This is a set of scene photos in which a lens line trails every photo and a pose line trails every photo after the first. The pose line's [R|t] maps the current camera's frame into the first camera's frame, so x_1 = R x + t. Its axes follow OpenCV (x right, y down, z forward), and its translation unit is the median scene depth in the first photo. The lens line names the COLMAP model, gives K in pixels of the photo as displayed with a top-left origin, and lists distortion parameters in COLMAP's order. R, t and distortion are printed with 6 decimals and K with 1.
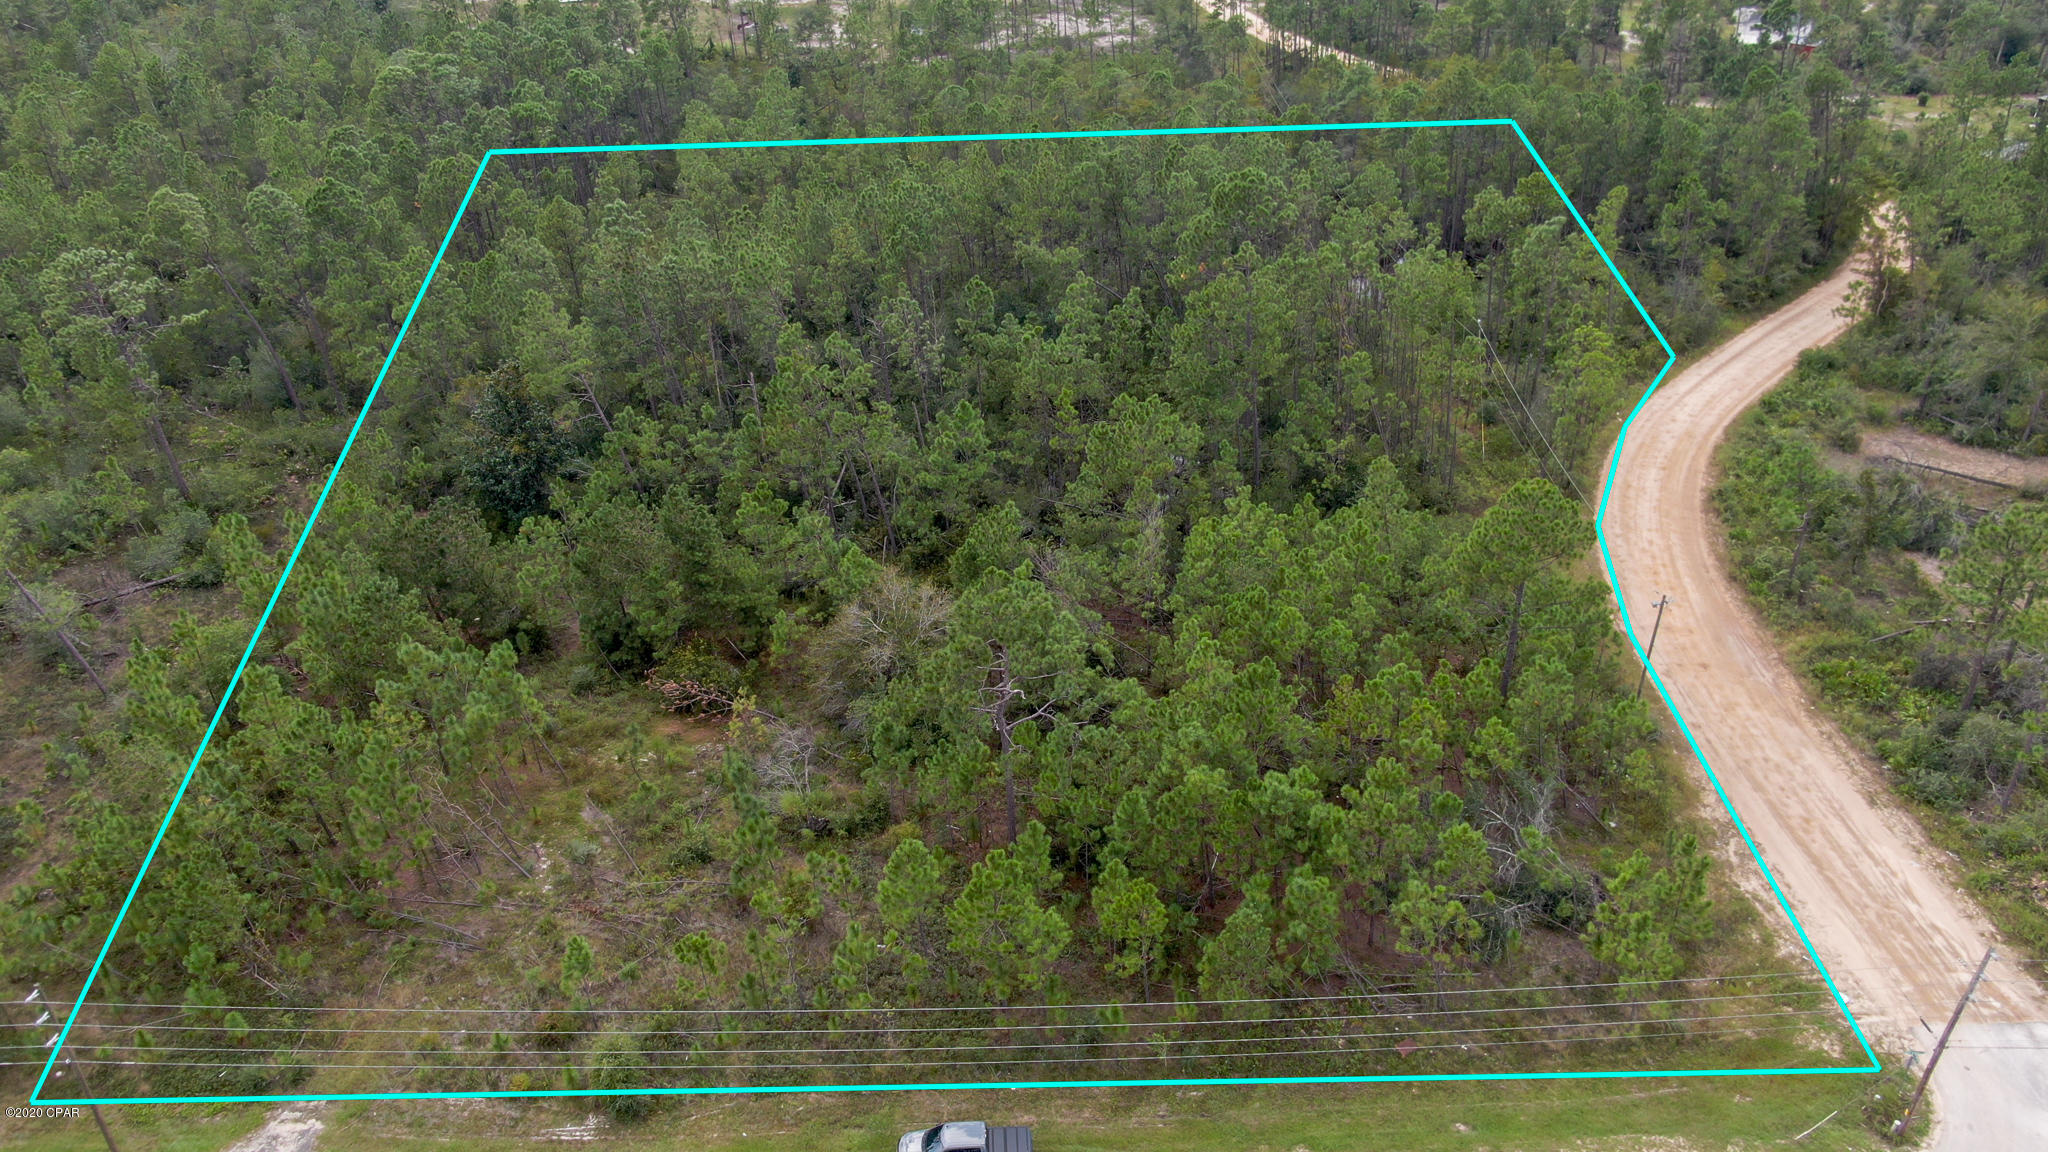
lens RADIAL K [[1472.8, 0, 1024.9], [0, 1472.8, 576.0], [0, 0, 1]] dist [-0.020848, 0.004790]
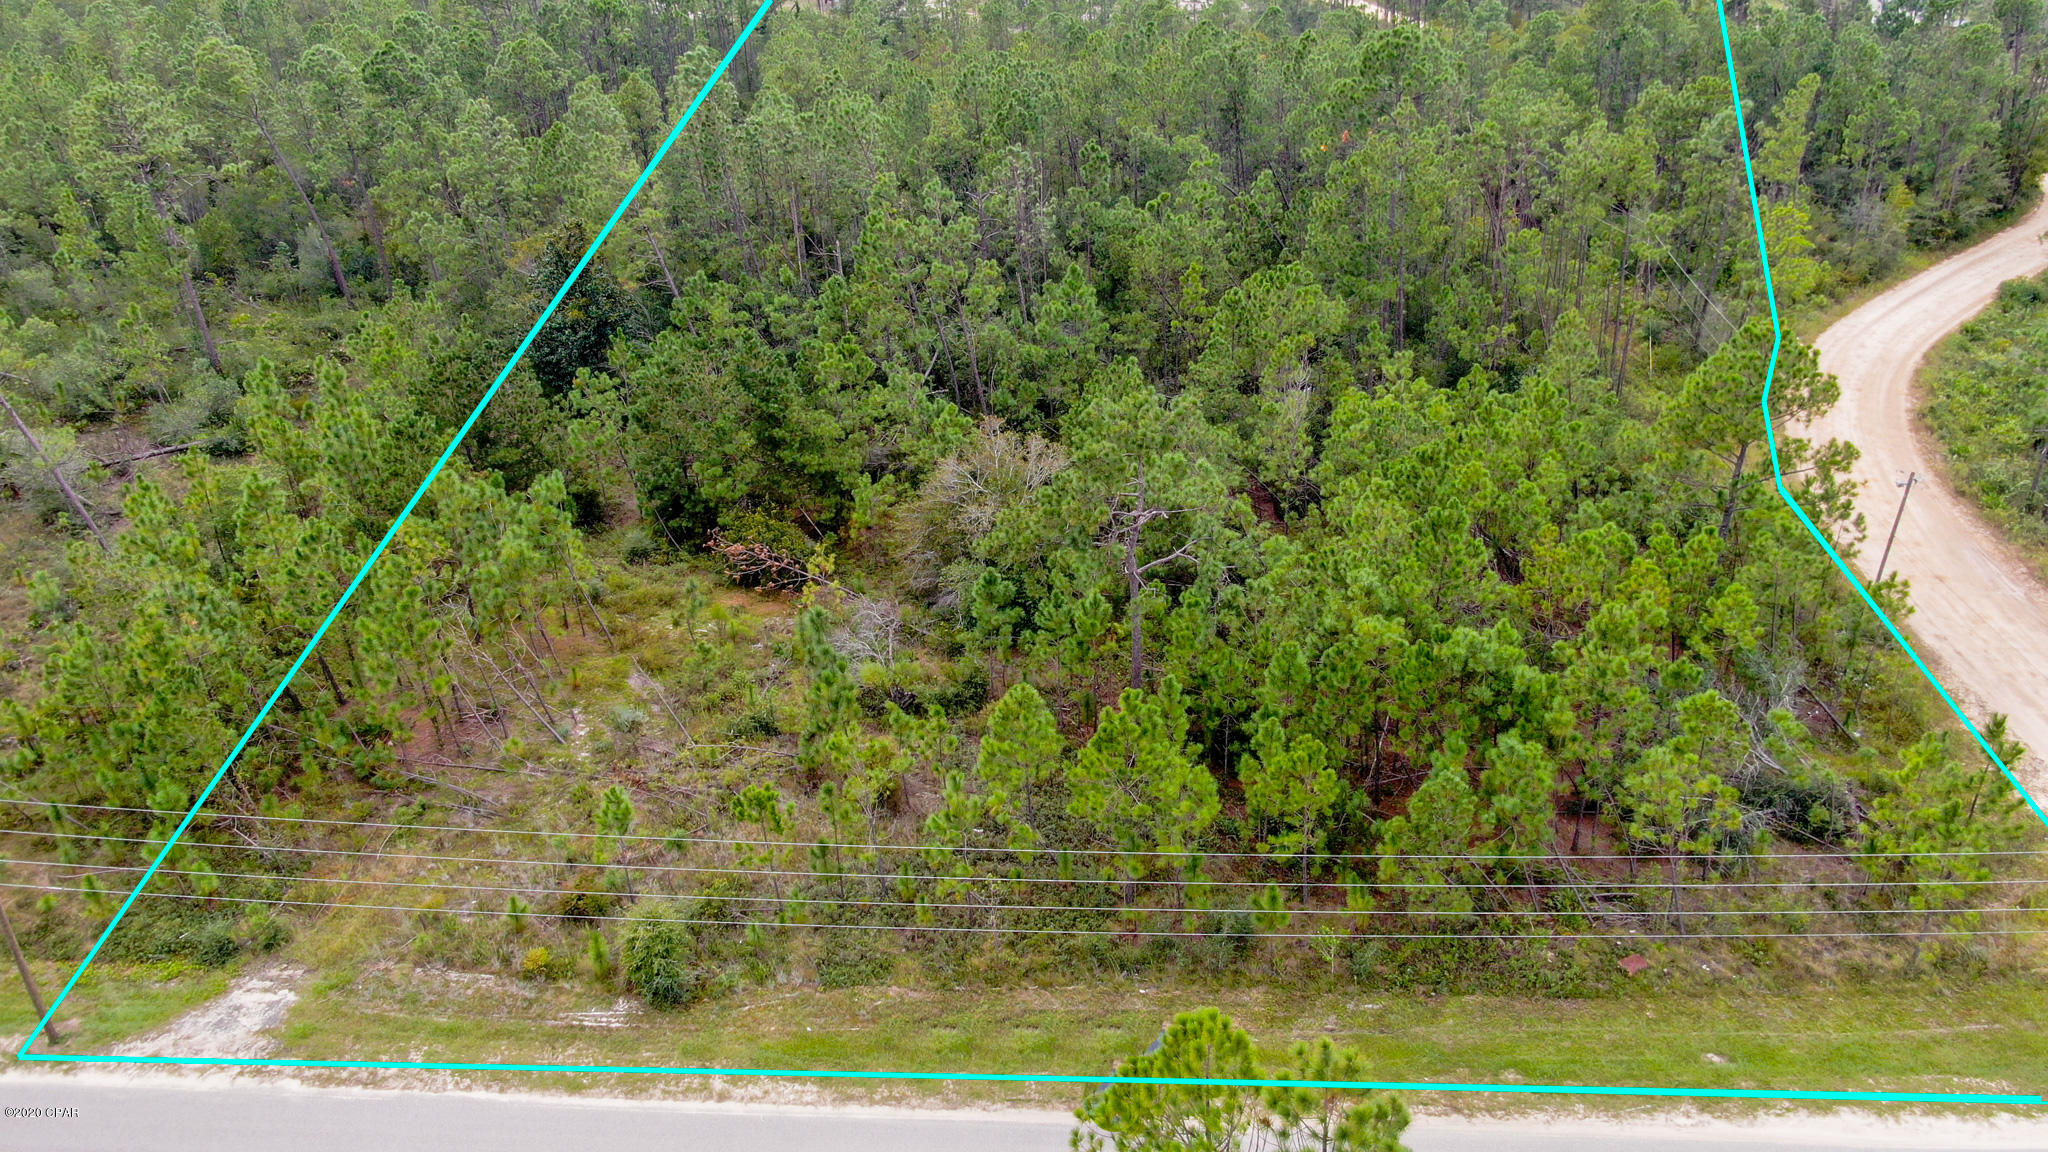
lens RADIAL K [[1472.8, 0, 1026.2], [0, 1472.8, 580.0], [0, 0, 1]] dist [-0.020848, 0.004790]
pose [[0.998685, 0.032263, -0.039837, -0.038057], [-0.033475, 0.998985, -0.030145, 0.122472], [0.038824, 0.031439, 0.998751, 0.152248]]
